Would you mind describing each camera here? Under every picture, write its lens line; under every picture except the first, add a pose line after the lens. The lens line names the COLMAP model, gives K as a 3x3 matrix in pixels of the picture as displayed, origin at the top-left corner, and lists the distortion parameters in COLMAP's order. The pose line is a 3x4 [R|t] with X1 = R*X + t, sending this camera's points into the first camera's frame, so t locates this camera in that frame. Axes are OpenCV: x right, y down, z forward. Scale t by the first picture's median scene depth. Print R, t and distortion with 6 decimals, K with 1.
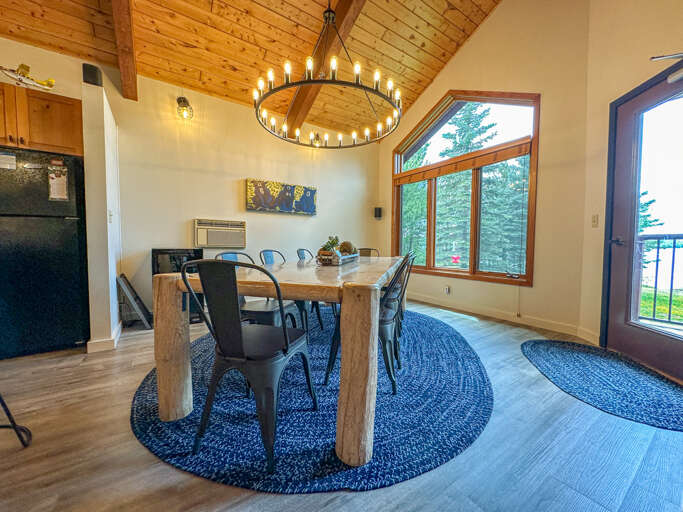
lens RADIAL K [[271.6, 0, 340.1], [0, 271.6, 255.7], [0, 0, 1]] dist [-0.002916, 0.000951]
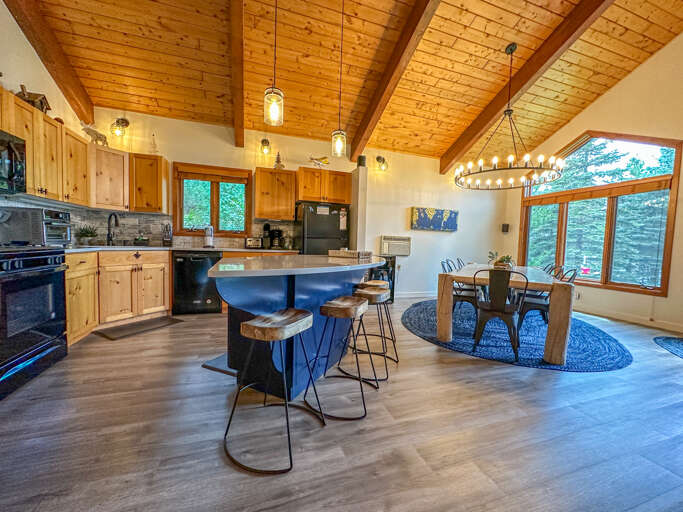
lens RADIAL K [[271.6, 0, 341.7], [0, 271.6, 257.7], [0, 0, 1]] dist [-0.002916, 0.000951]
pose [[0.963413, 0.038314, -0.265270, -0.310709], [-0.037740, 0.999261, 0.007265, -0.014385], [0.265353, 0.003012, 0.964147, -0.455601]]
